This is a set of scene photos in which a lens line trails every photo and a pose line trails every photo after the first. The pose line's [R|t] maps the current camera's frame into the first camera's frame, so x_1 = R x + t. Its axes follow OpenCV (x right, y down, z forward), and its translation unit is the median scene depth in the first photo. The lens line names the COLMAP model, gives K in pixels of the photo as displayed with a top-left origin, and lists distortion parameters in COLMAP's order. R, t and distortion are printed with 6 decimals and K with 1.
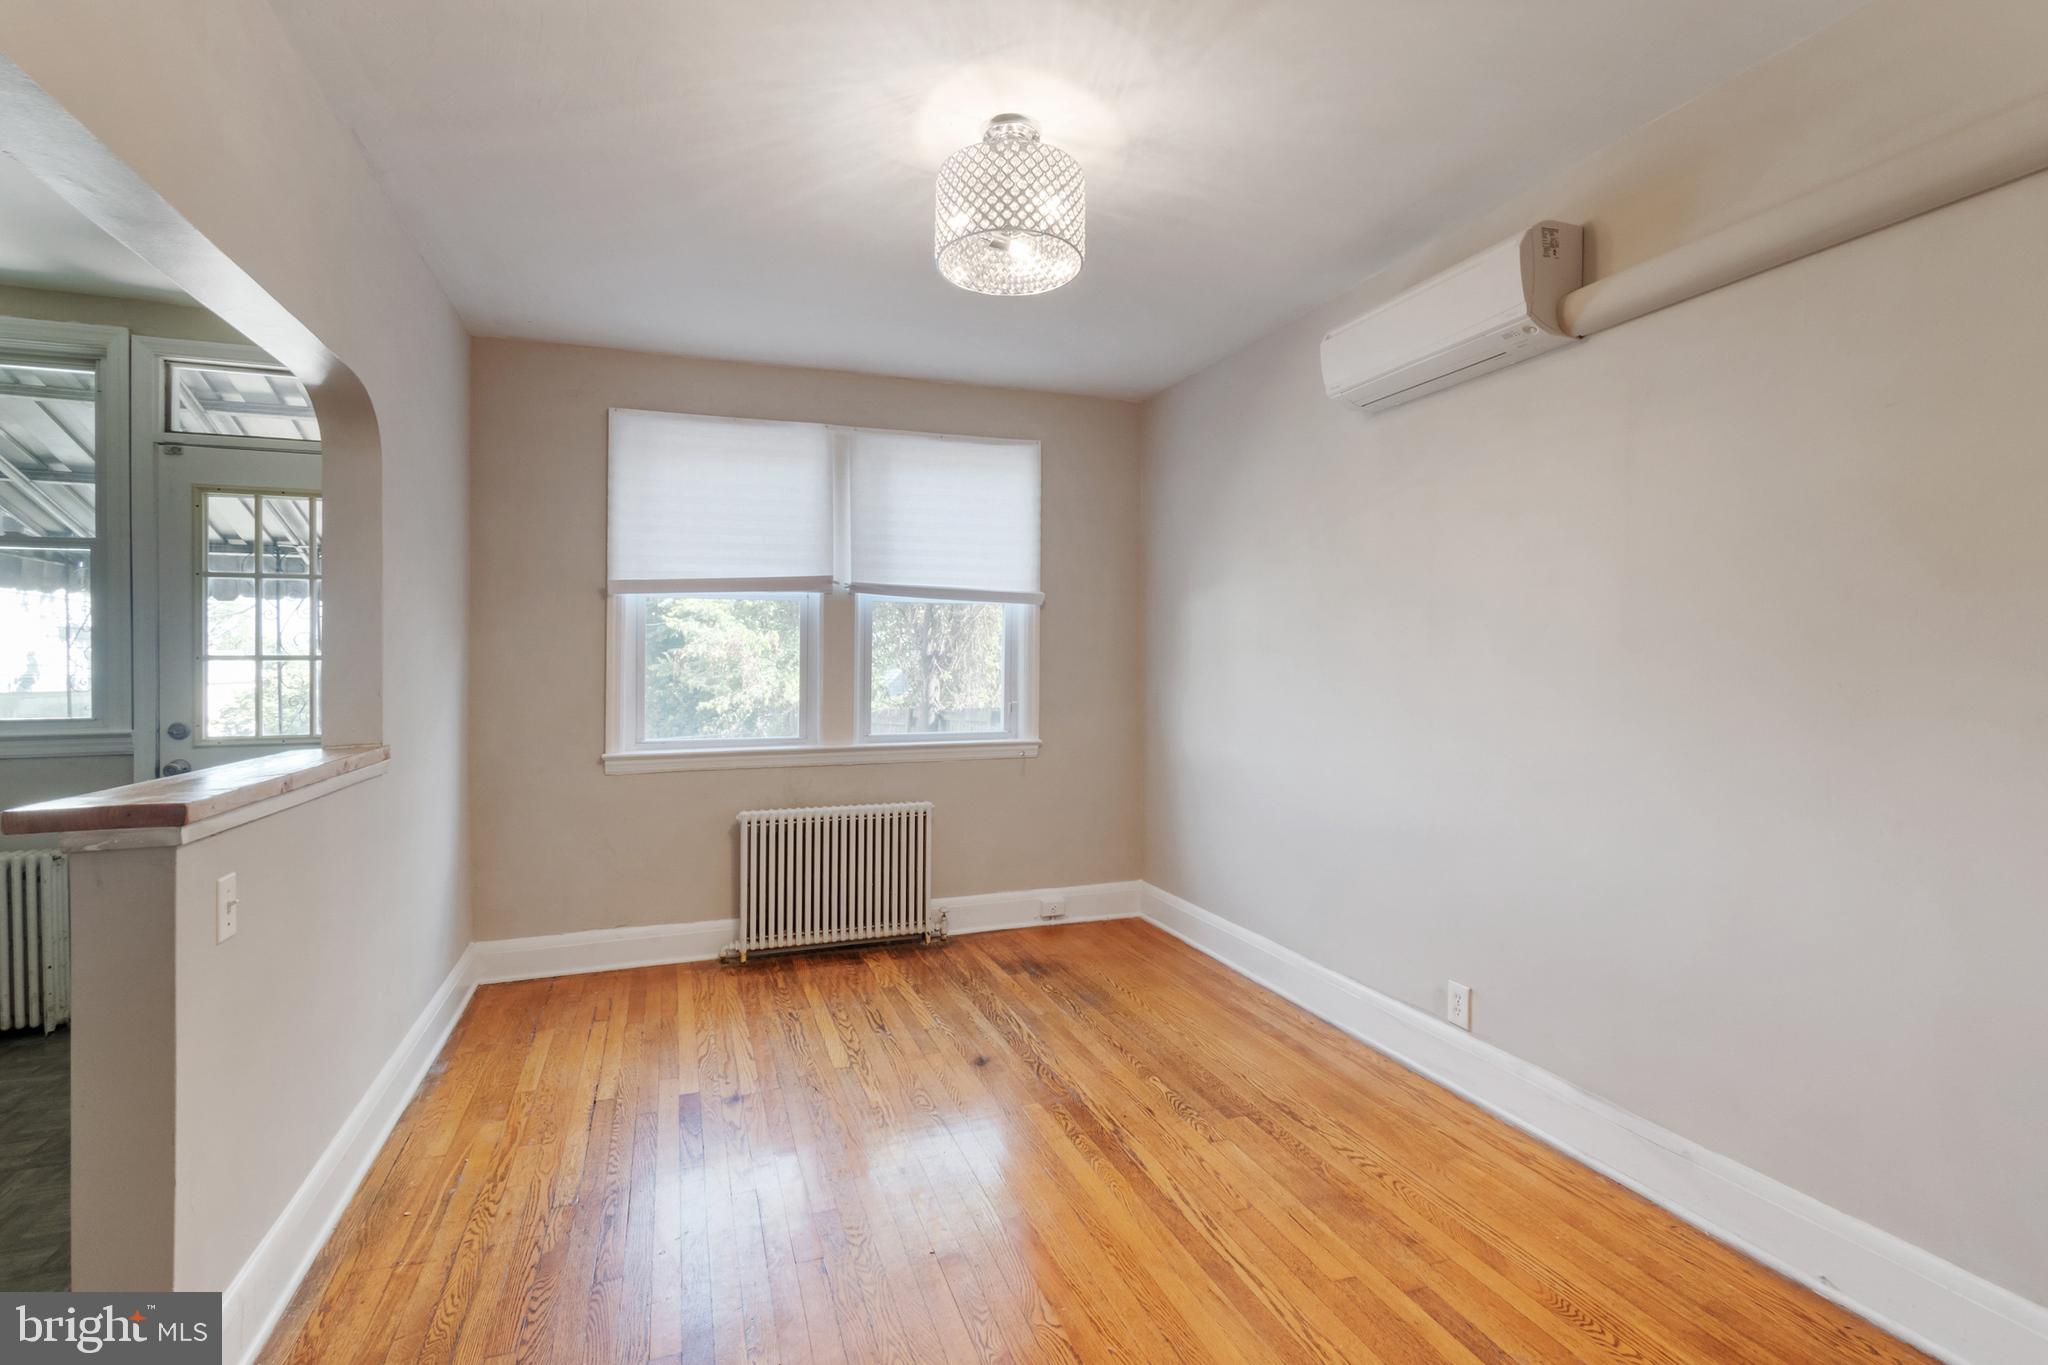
lens RADIAL K [[970.1, 0, 1025.6], [0, 970.1, 663.3], [0, 0, 1]] dist [0.002224, 0.000079]
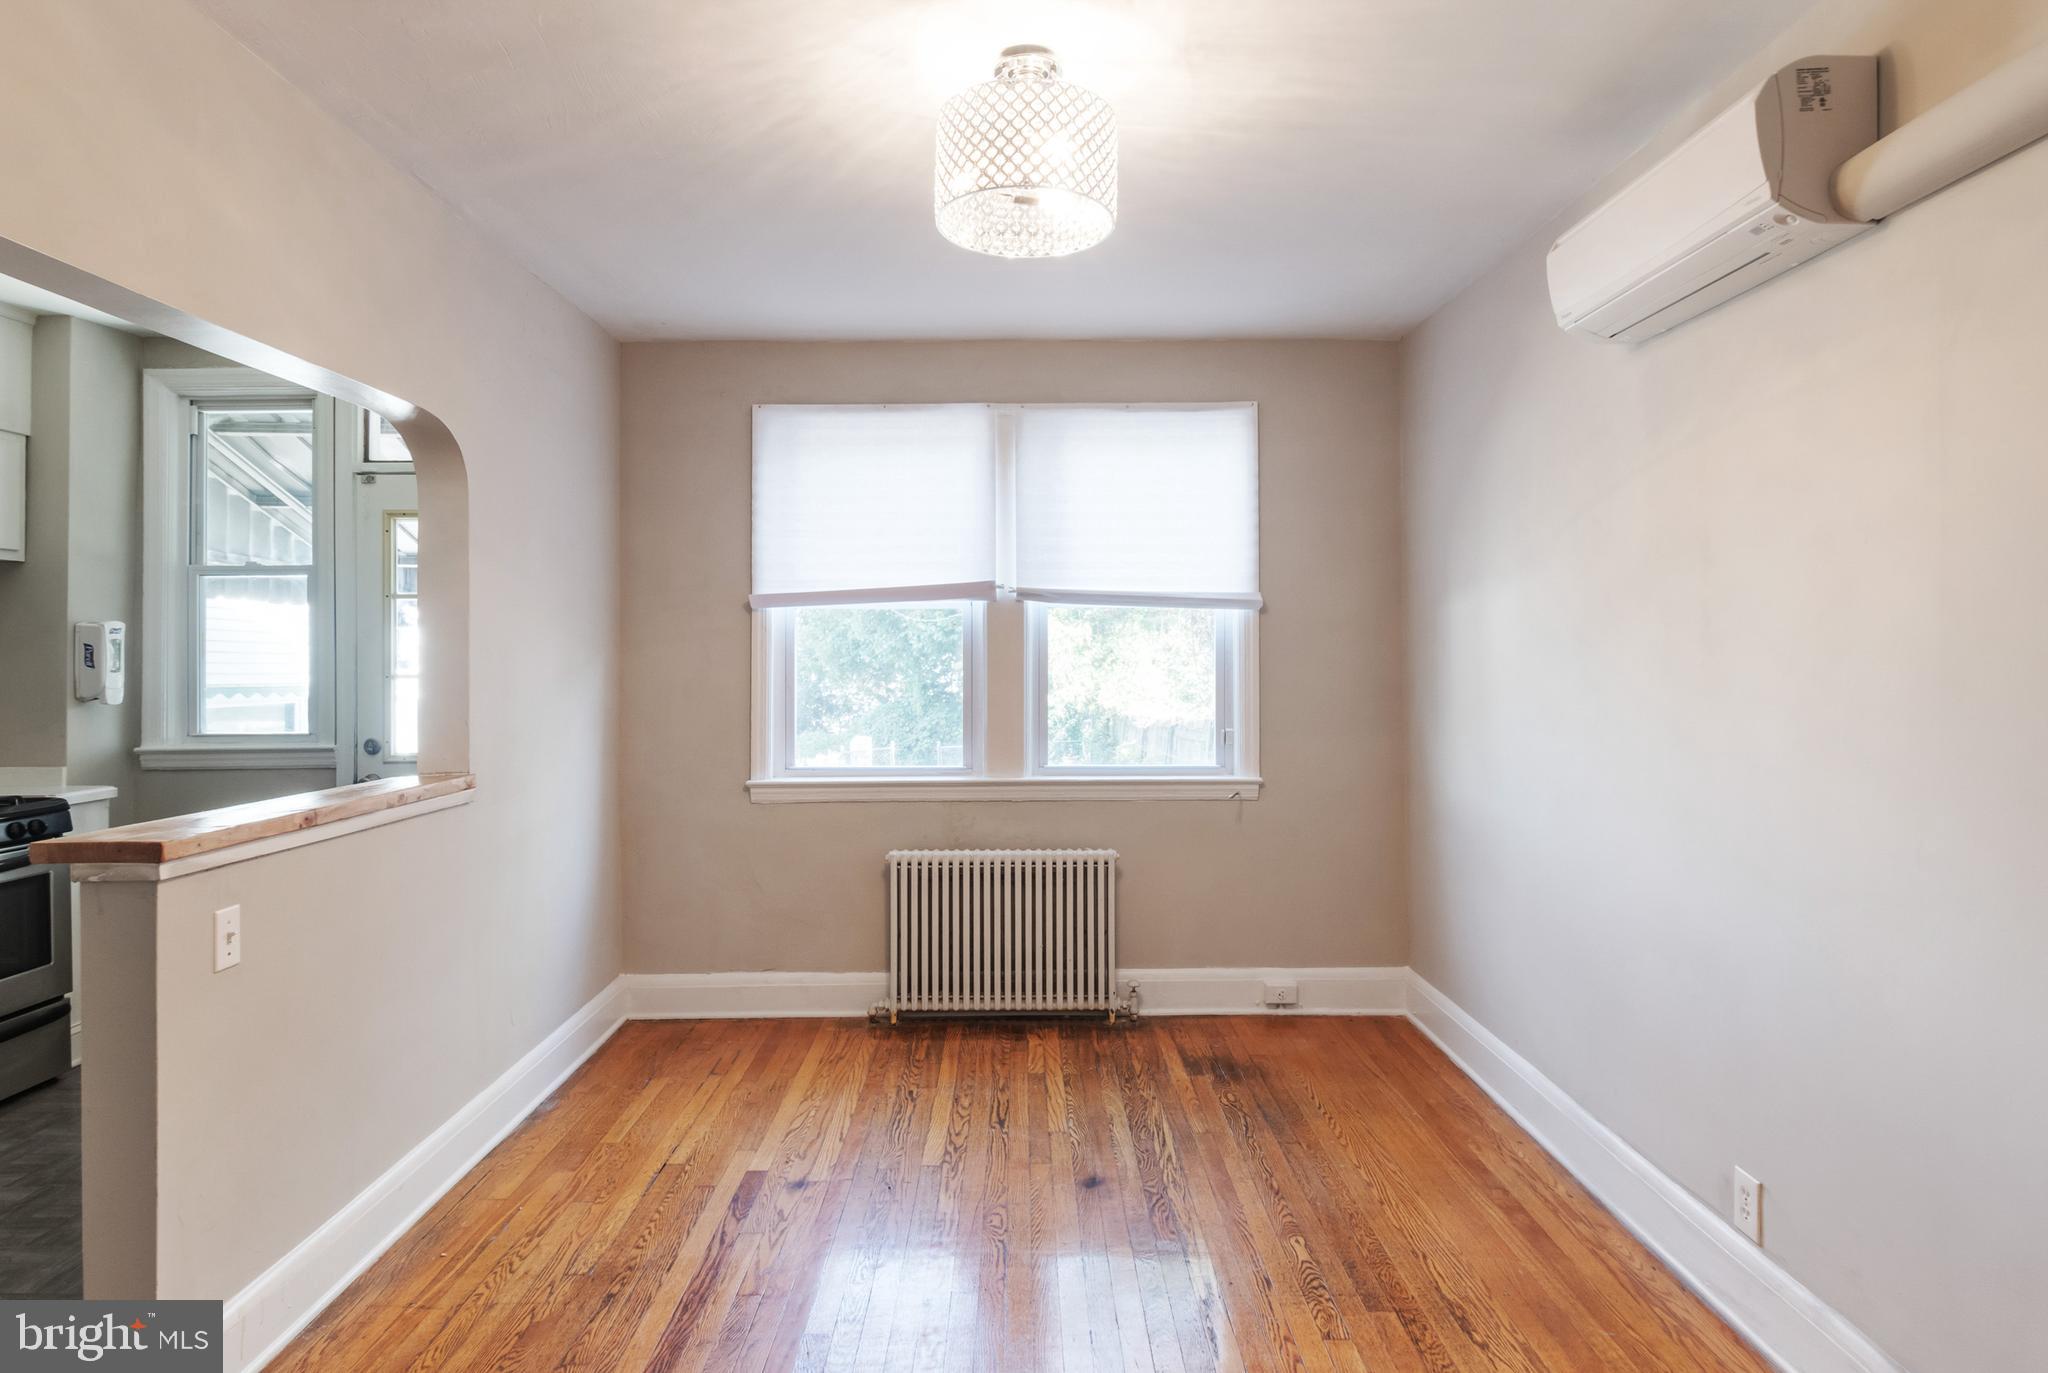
lens RADIAL K [[1179.9, 0, 1016.2], [0, 1179.9, 639.3], [0, 0, 1]] dist [0.013719, -0.016081]
pose [[0.942072, -0.004180, -0.335386, 0.209054], [-0.000831, 0.999890, -0.014797, -0.027804], [0.335411, 0.014219, 0.941965, 0.034276]]
